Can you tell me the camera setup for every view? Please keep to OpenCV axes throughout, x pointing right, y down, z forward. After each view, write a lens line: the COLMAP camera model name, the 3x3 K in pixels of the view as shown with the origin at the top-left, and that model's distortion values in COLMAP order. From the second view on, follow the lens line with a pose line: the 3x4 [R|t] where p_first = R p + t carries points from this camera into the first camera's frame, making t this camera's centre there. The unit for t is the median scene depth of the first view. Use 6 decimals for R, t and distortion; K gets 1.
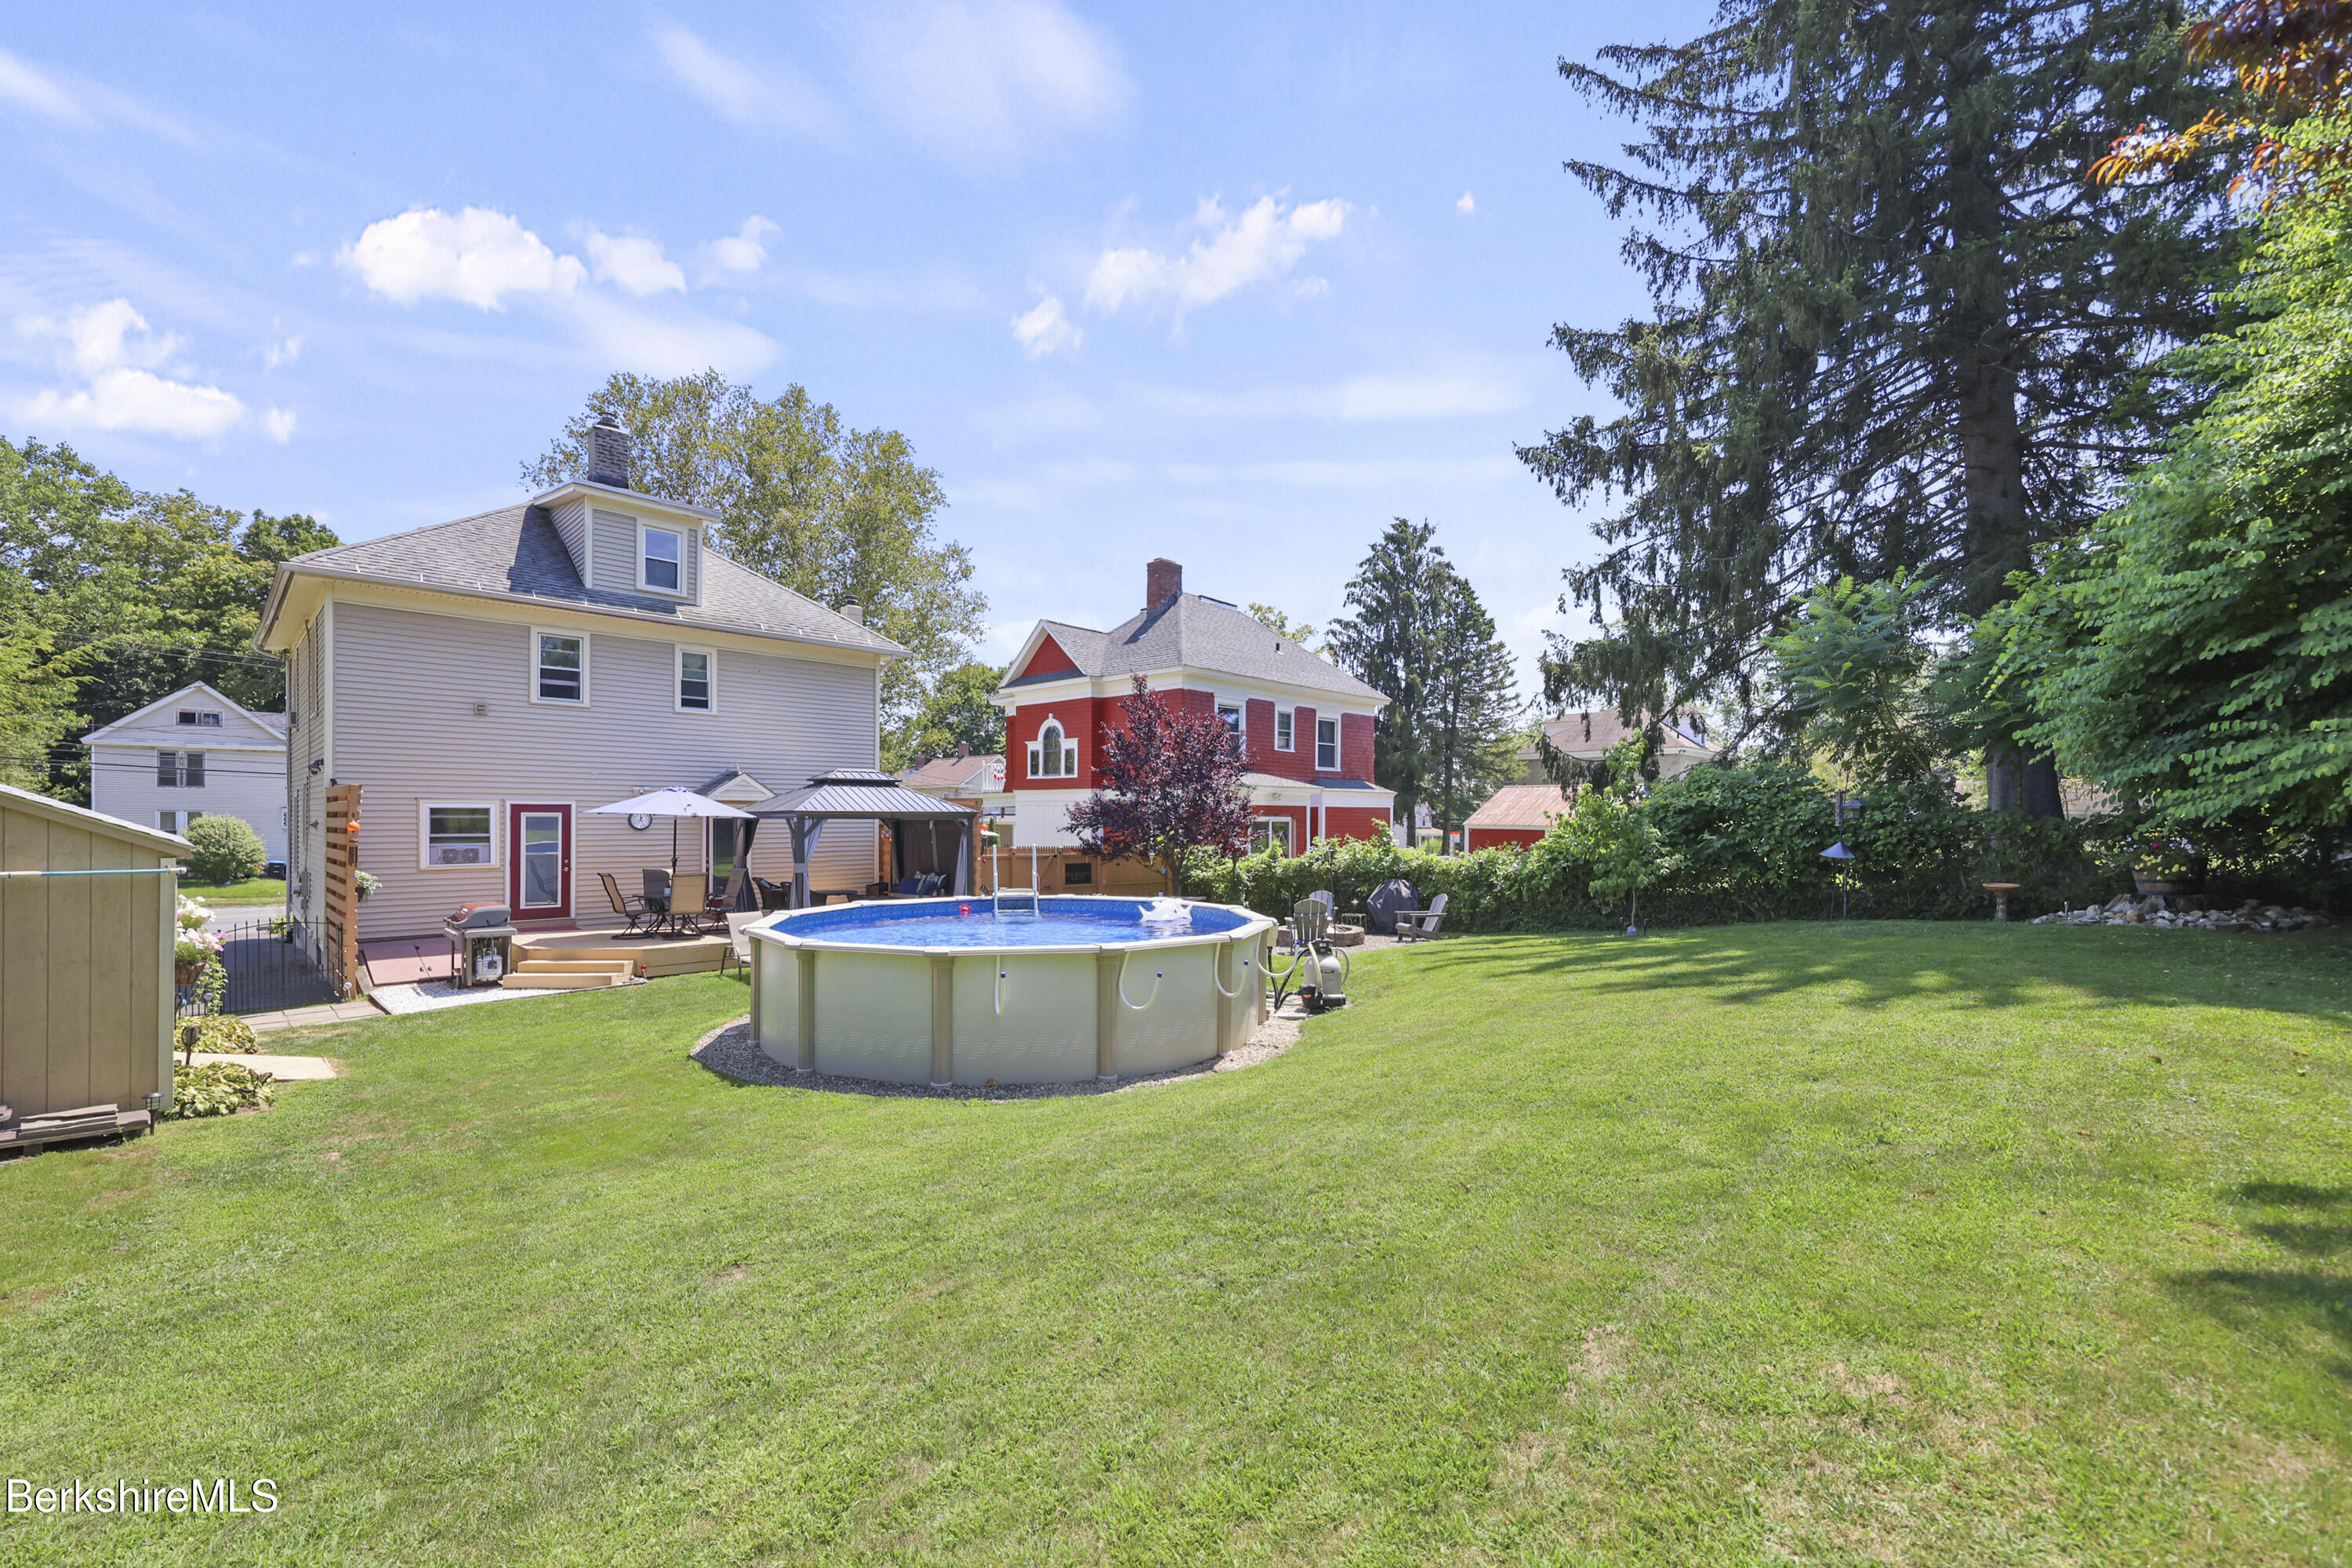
lens RADIAL K [[956.9, 0, 1174.4], [0, 956.9, 794.2], [0, 0, 1]] dist [-0.000076, -0.000046]
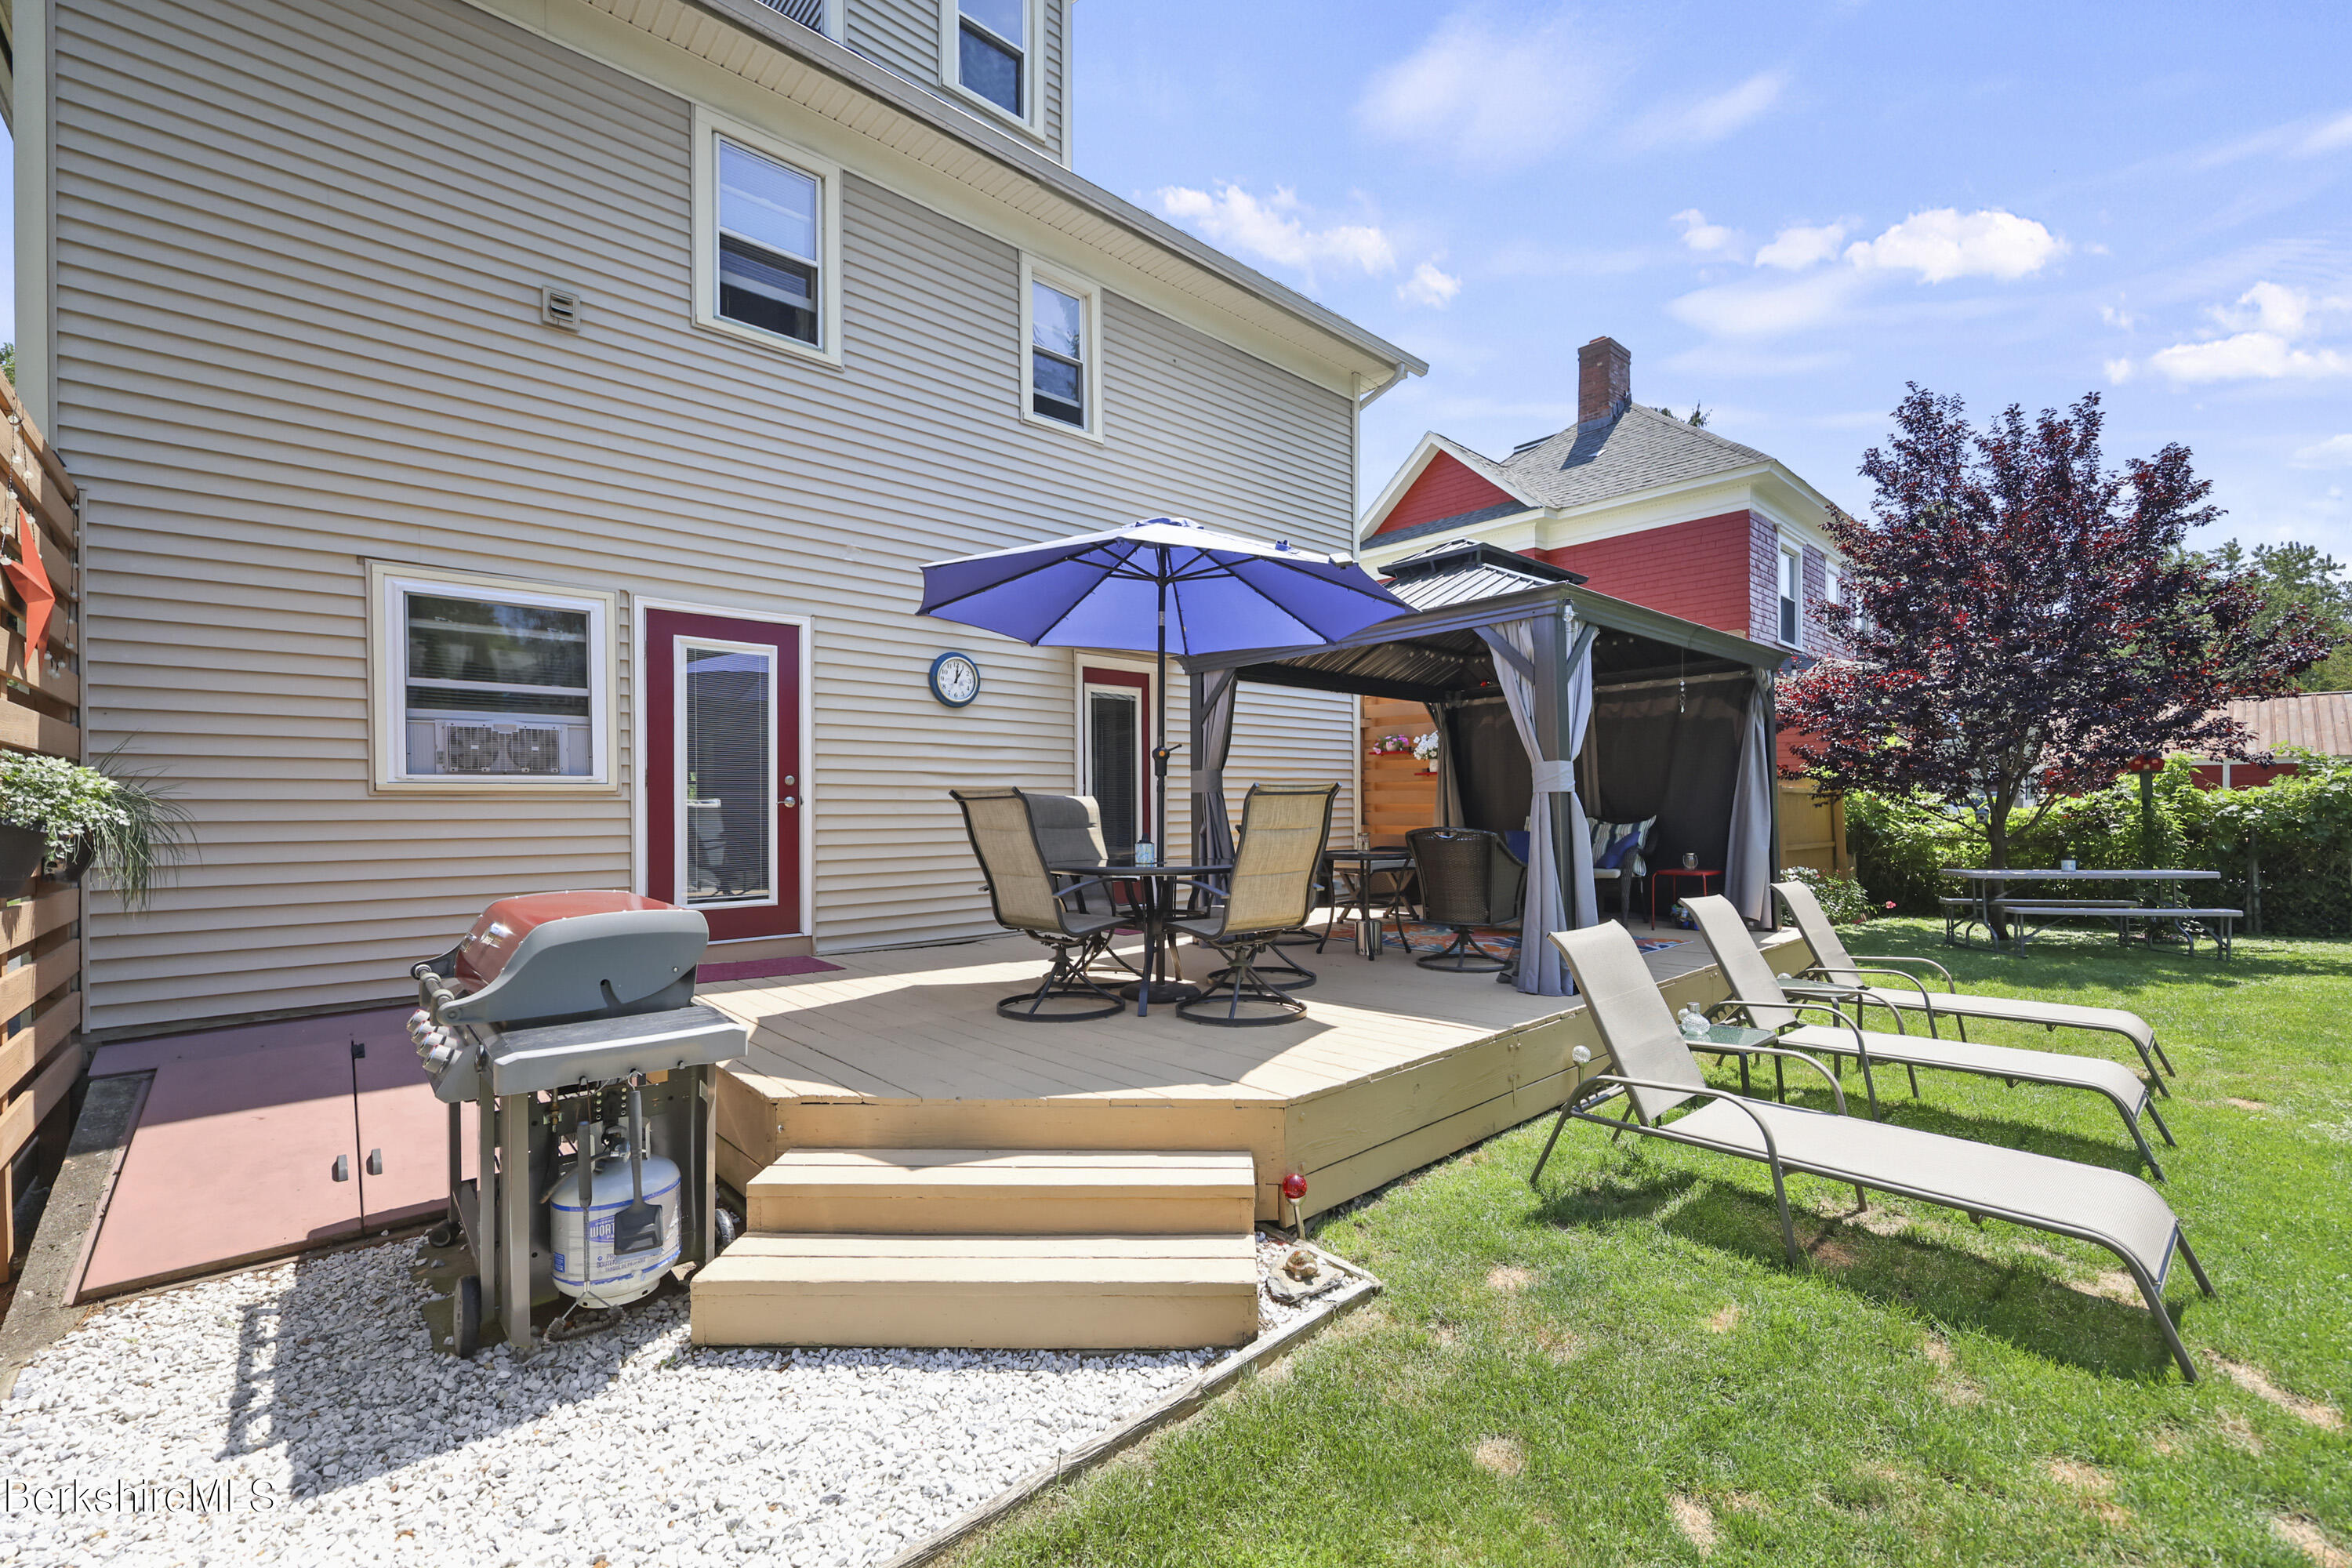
lens RADIAL K [[956.0, 0, 1179.8], [0, 956.0, 779.9], [0, 0, 1]] dist [0.000253, -0.000057]
pose [[0.998703, -0.010800, -0.049758, -0.492814], [0.010708, 0.999940, -0.002119, 0.076303], [0.049778, 0.001583, 0.998759, 0.676157]]
